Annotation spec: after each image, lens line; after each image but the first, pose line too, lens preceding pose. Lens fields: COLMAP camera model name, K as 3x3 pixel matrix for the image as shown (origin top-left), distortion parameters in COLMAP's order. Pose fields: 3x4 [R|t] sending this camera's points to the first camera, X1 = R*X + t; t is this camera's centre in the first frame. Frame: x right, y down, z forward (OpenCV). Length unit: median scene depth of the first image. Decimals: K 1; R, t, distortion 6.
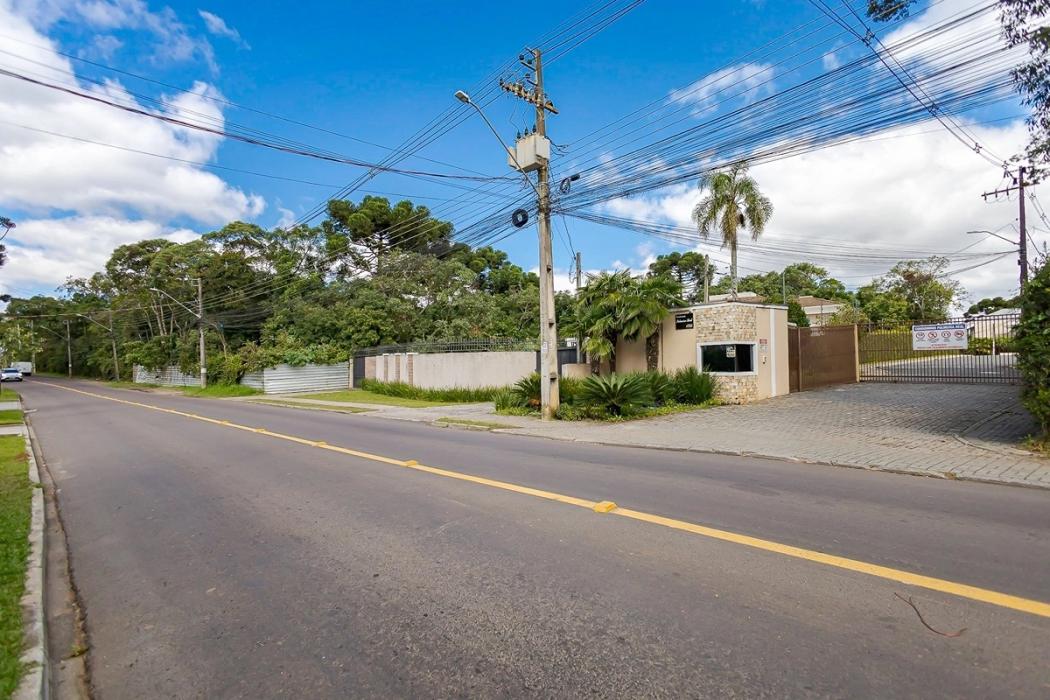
lens RADIAL K [[440.5, 0, 519.2], [0, 440.5, 354.9], [0, 0, 1]] dist [-0.008712, 0.000099]
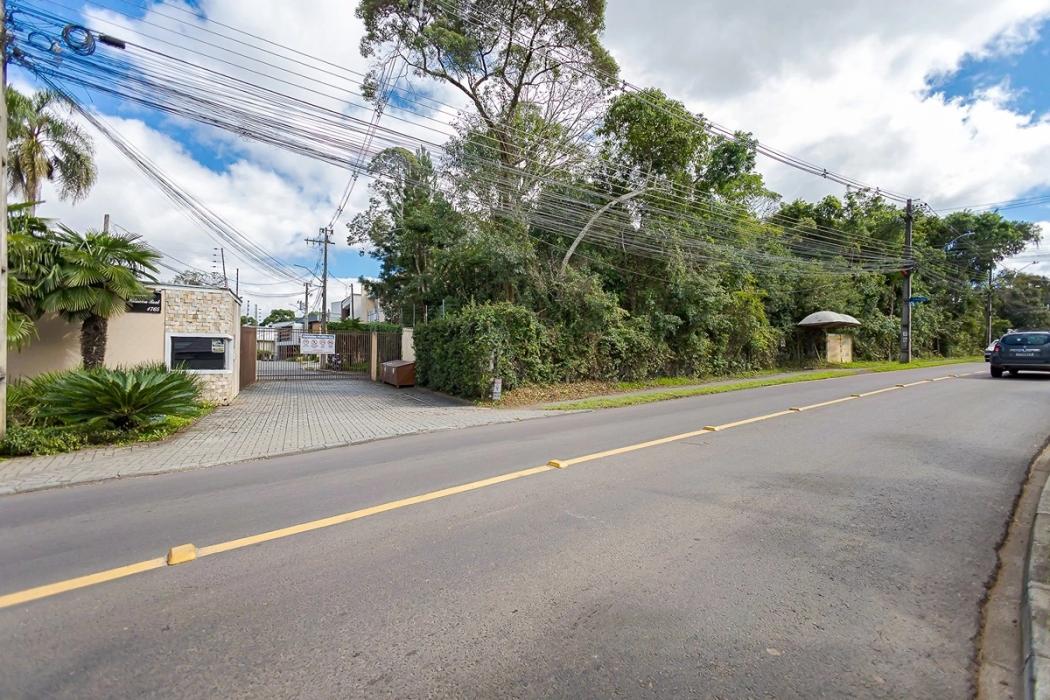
lens RADIAL K [[446.2, 0, 525.0], [0, 446.2, 350.0], [0, 0, 1]] dist [-0.000325, -0.000344]
pose [[0.111300, 0.047169, 0.992667, -0.302238], [-0.021580, 0.998752, -0.045039, 0.025107], [-0.993553, -0.016409, 0.112179, 0.274709]]
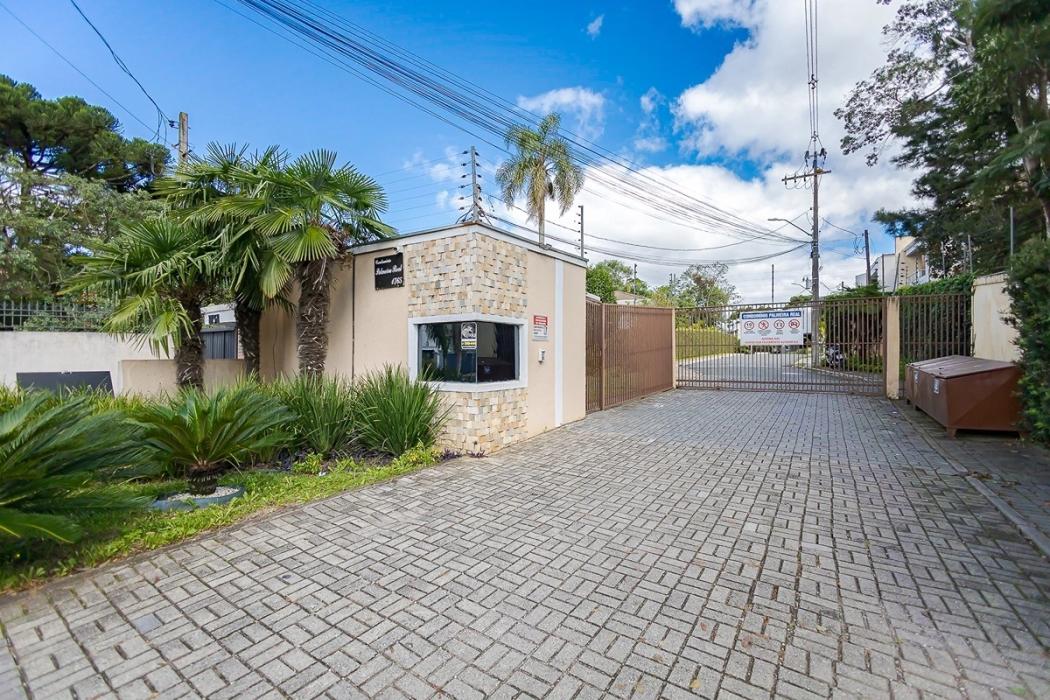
lens RADIAL K [[446.2, 0, 525.0], [0, 446.2, 350.0], [0, 0, 1]] dist [-0.000325, -0.000344]
pose [[0.927436, 0.017334, 0.373579, 0.337081], [-0.018665, 0.999826, -0.000054, 0.004065], [-0.373515, -0.006923, 0.927598, 0.512462]]
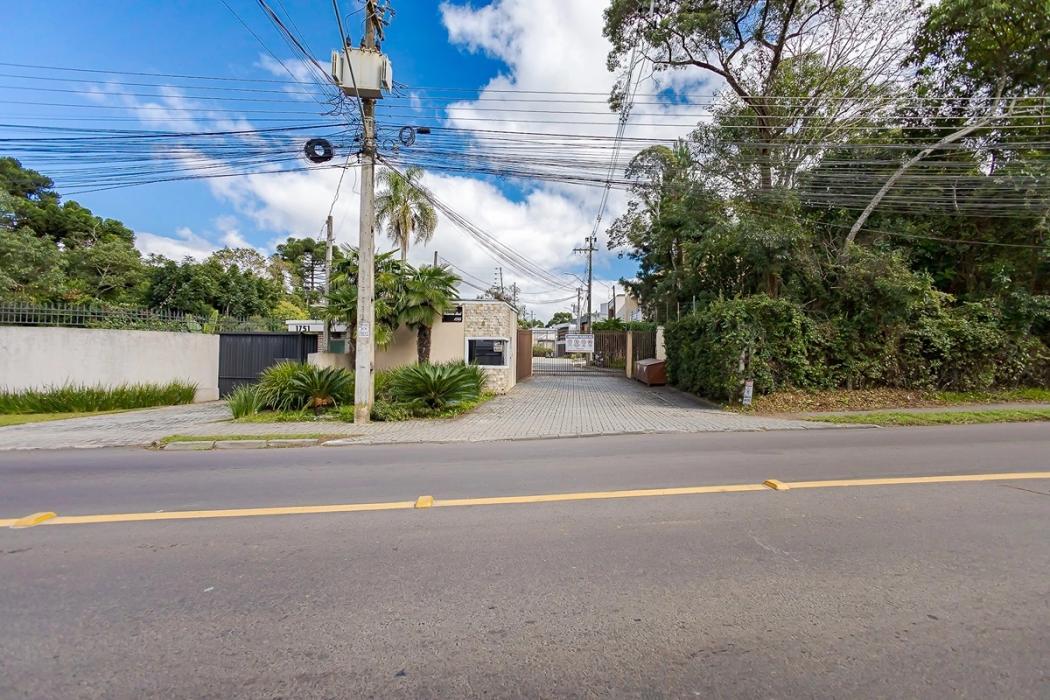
lens RADIAL K [[446.2, 0, 525.0], [0, 446.2, 350.0], [0, 0, 1]] dist [-0.000325, -0.000344]
pose [[0.644204, 0.040501, 0.763780, -0.290943], [-0.037736, 0.999064, -0.021149, 0.020025], [-0.763922, -0.015198, 0.645130, 0.221528]]
